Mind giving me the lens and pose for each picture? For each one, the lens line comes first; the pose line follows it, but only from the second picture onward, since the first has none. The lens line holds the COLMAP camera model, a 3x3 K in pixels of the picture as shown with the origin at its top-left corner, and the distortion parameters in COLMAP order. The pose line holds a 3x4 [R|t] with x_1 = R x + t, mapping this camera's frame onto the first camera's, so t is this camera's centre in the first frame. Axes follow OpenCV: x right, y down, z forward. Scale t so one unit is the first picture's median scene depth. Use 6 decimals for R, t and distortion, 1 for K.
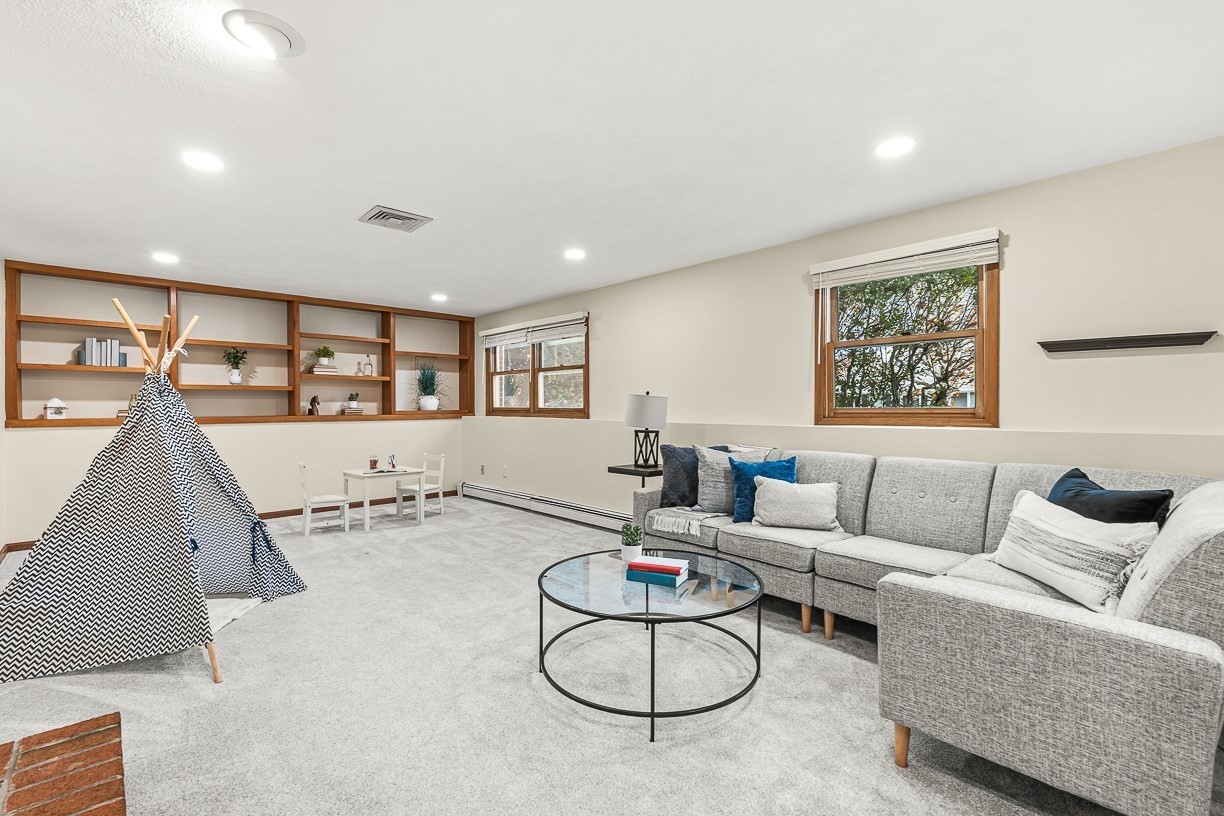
lens RADIAL K [[546.0, 0, 609.8], [0, 546.0, 405.7], [0, 0, 1]] dist [-0.006794, 0.001343]
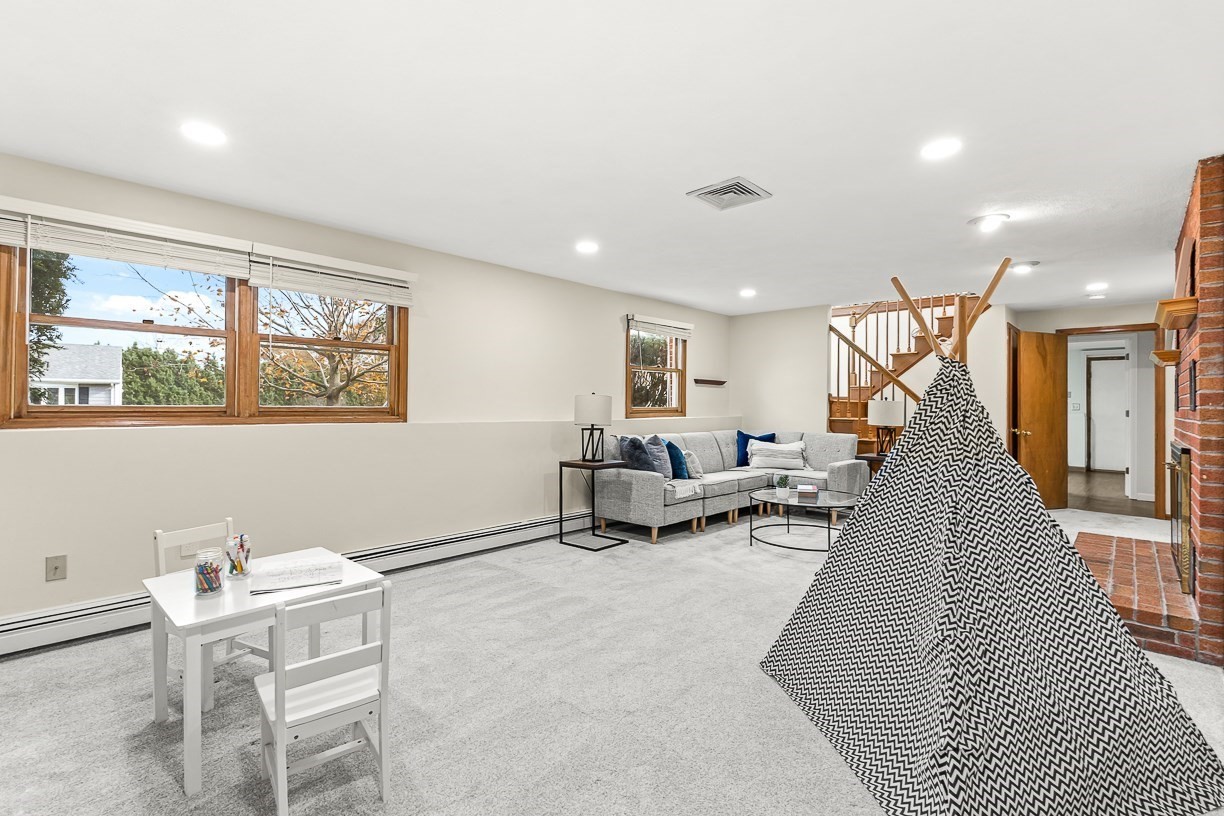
lens RADIAL K [[546.0, 0, 616.1], [0, 546.0, 408.5], [0, 0, 1]] dist [-0.006794, 0.001343]
pose [[-0.048348, -0.007826, 0.998800, -0.778964], [-0.013873, 0.999878, 0.007163, -0.001759], [-0.998734, -0.013510, -0.048451, 0.756689]]
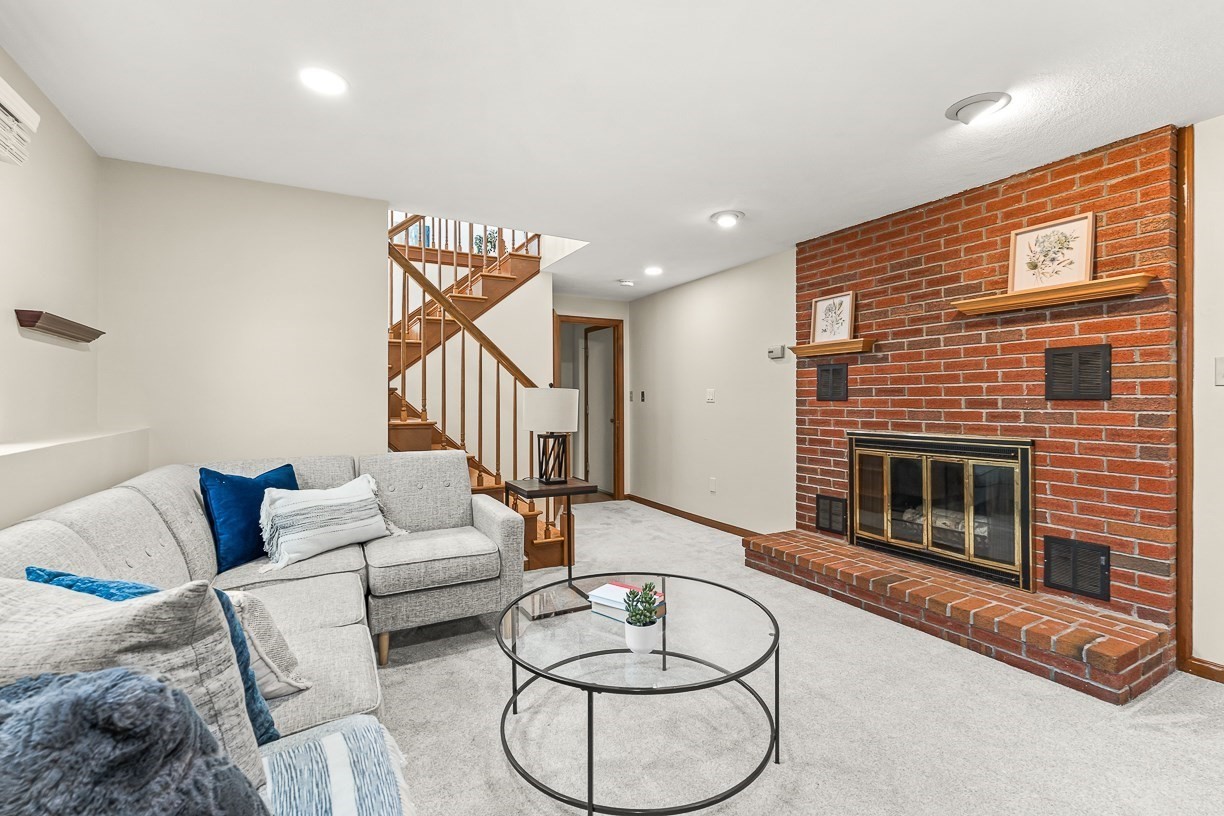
lens RADIAL K [[546.0, 0, 612.4], [0, 546.0, 405.5], [0, 0, 1]] dist [-0.006794, 0.001343]
pose [[-0.963866, -0.001811, 0.266381, -0.046488], [-0.000576, 0.999989, 0.004716, -0.001753], [-0.266386, 0.004392, -0.963856, 0.762870]]
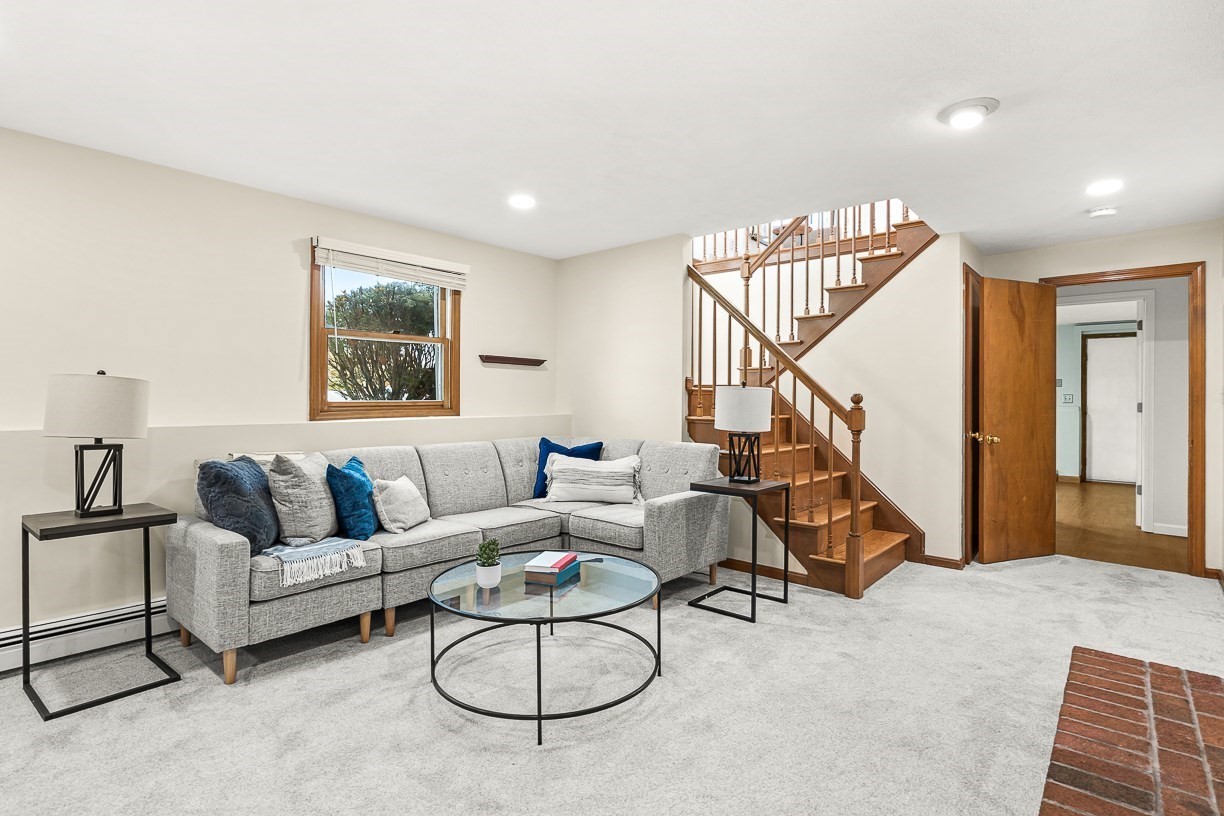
lens RADIAL K [[590.4, 0, 616.1], [0, 590.4, 407.4], [0, 0, 1]] dist [-0.008626, 0.001606]
pose [[-0.096508, -0.015872, 0.995206, -0.412155], [-0.009716, 0.999840, 0.015004, -0.003028], [-0.995285, -0.008222, -0.096646, 0.417804]]
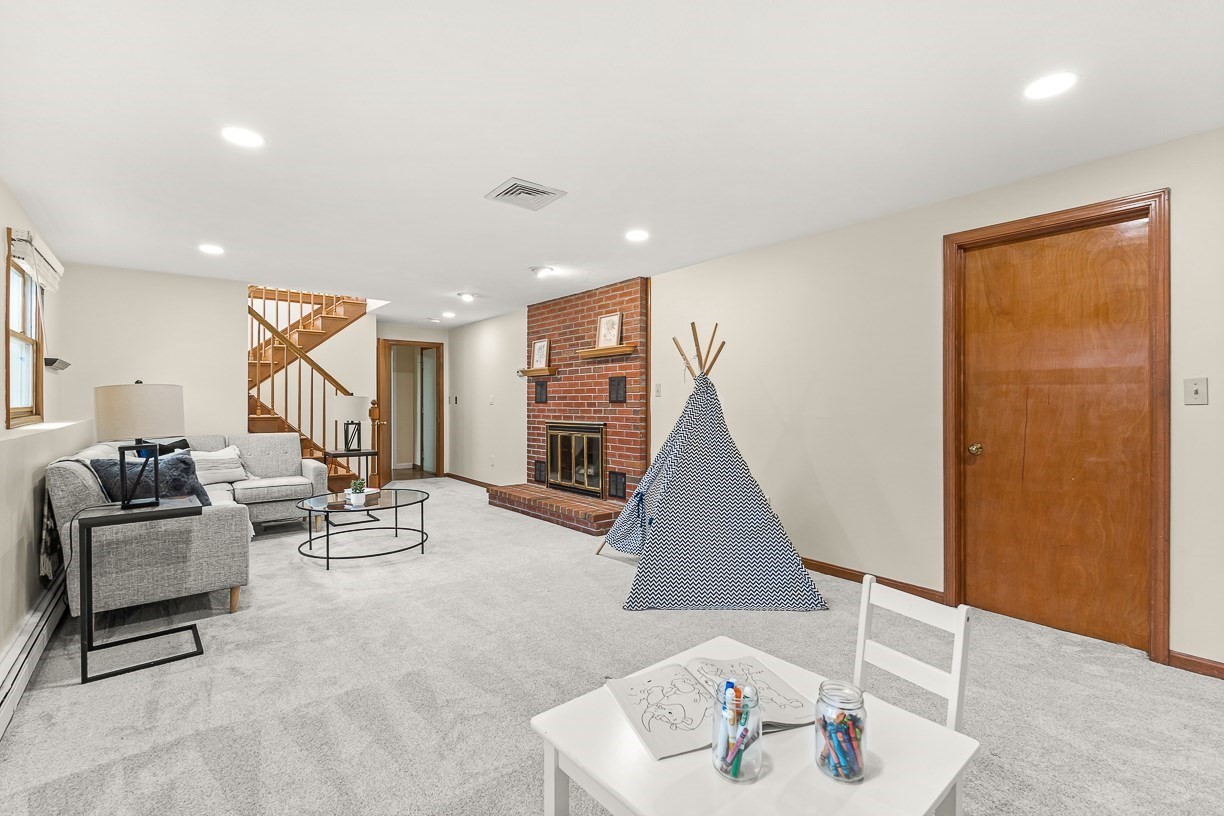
lens RADIAL K [[546.0, 0, 604.8], [0, 546.0, 404.7], [0, 0, 1]] dist [-0.006794, 0.001343]
pose [[-0.995873, -0.000698, 0.090757, -0.376636], [-0.000939, 0.999996, -0.002615, 0.001416], [-0.090755, -0.002690, -0.995870, 1.167015]]
